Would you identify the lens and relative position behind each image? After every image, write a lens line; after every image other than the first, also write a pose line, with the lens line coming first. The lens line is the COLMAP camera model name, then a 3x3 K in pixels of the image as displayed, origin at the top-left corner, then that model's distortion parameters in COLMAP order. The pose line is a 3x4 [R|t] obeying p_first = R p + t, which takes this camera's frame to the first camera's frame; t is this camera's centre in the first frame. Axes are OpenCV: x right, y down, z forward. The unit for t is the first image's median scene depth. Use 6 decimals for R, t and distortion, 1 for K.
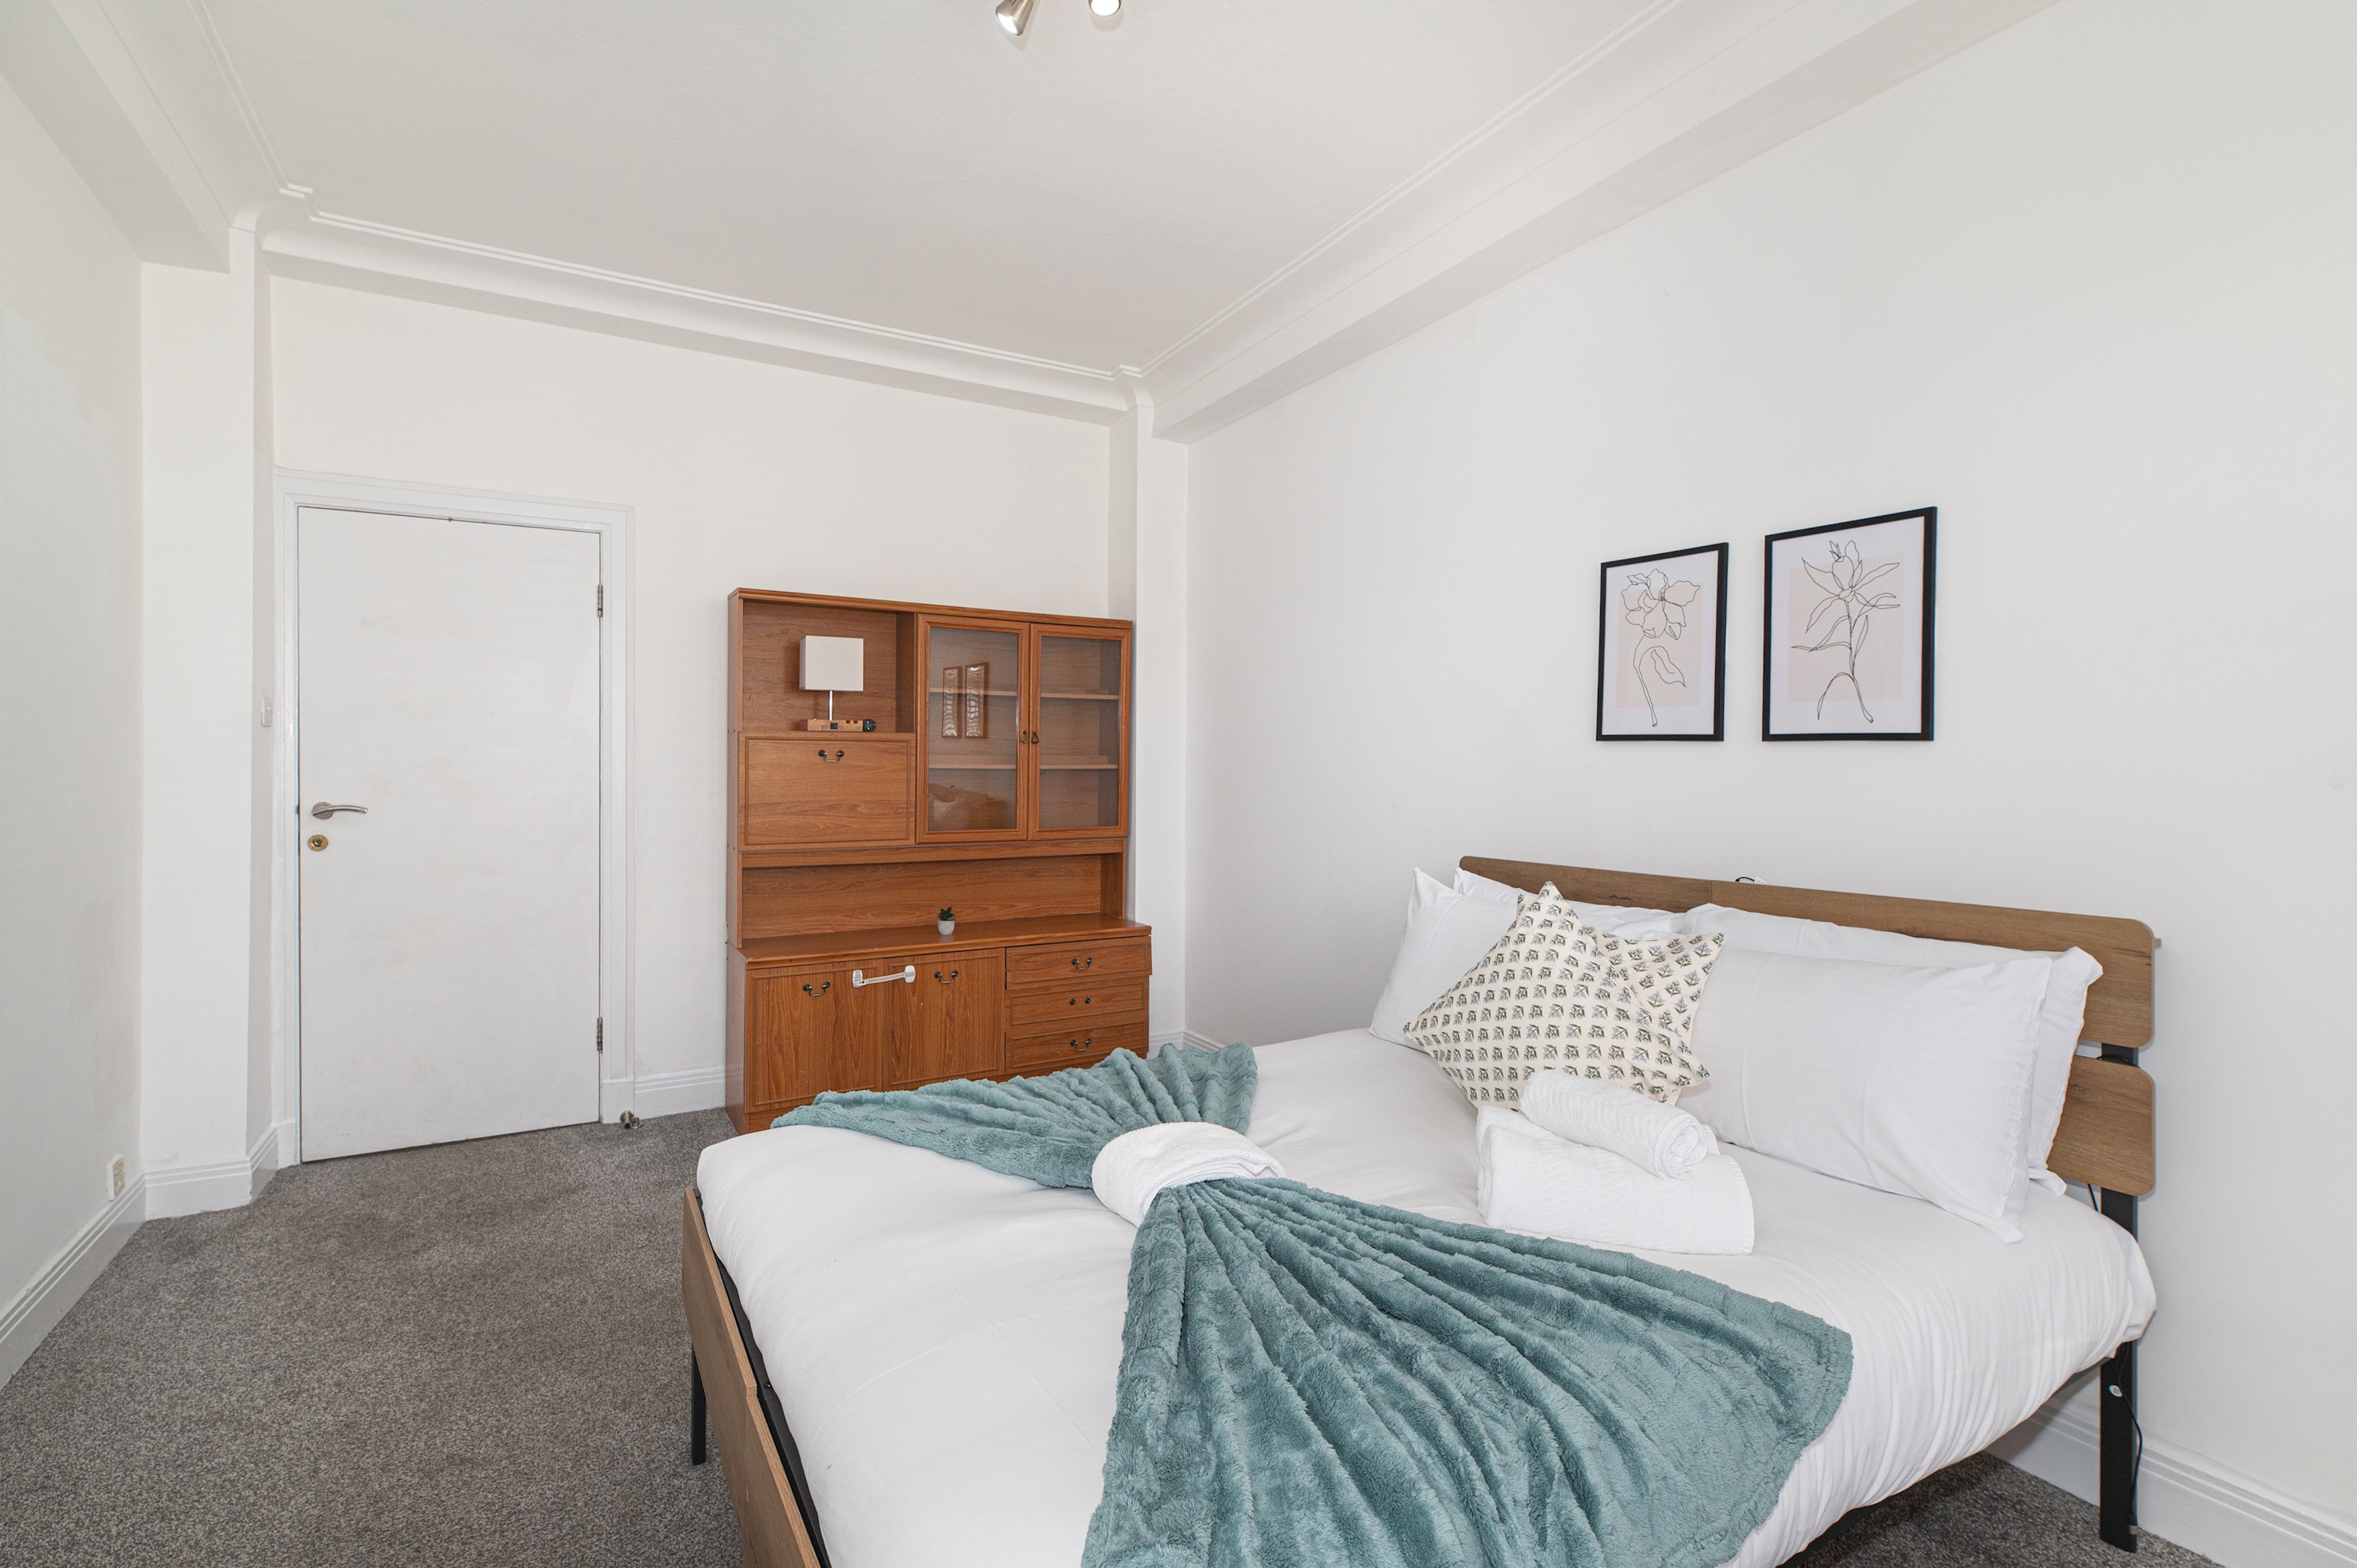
lens RADIAL K [[1064.5, 0, 1160.7], [0, 1064.5, 774.3], [0, 0, 1]] dist [-0.001625, -0.000084]
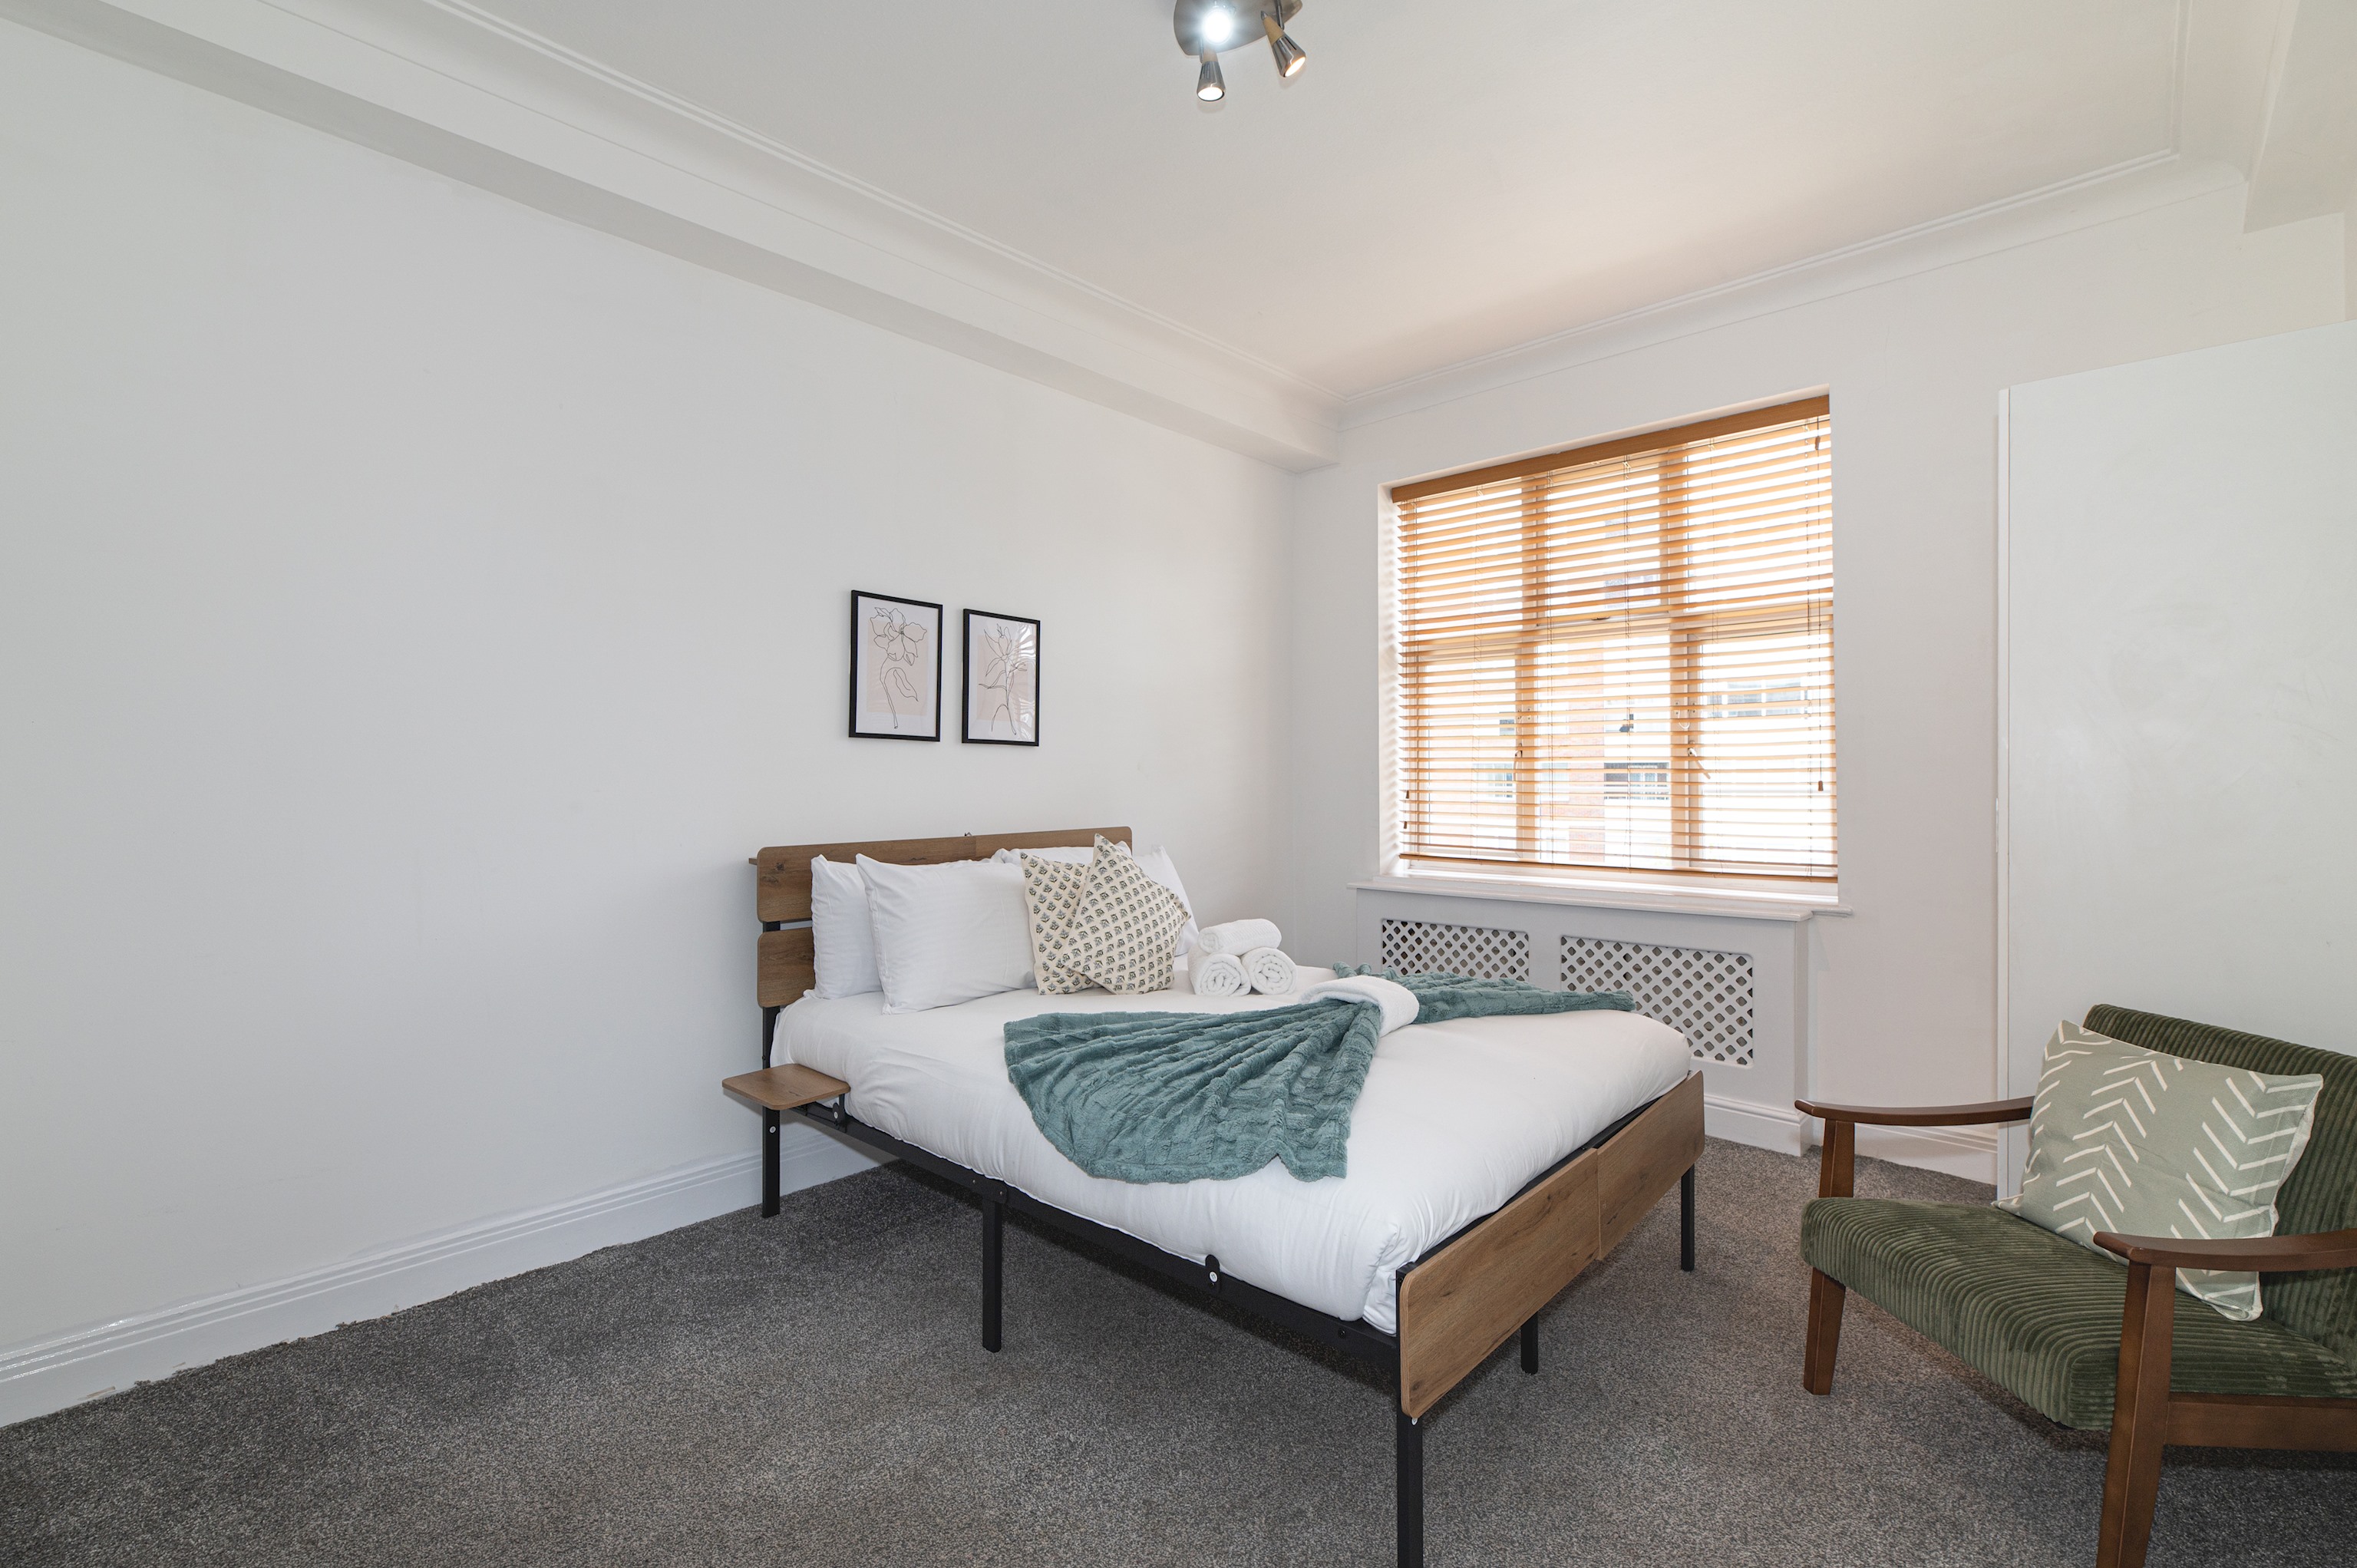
lens RADIAL K [[1027.2, 0, 1163.8], [0, 1027.2, 776.0], [0, 0, 1]] dist [0.002051, -0.001225]
pose [[-0.291935, -0.006769, 0.956414, -0.839416], [0.007377, 0.999929, 0.009328, 0.004289], [-0.956410, 0.009779, -0.291864, 1.047952]]
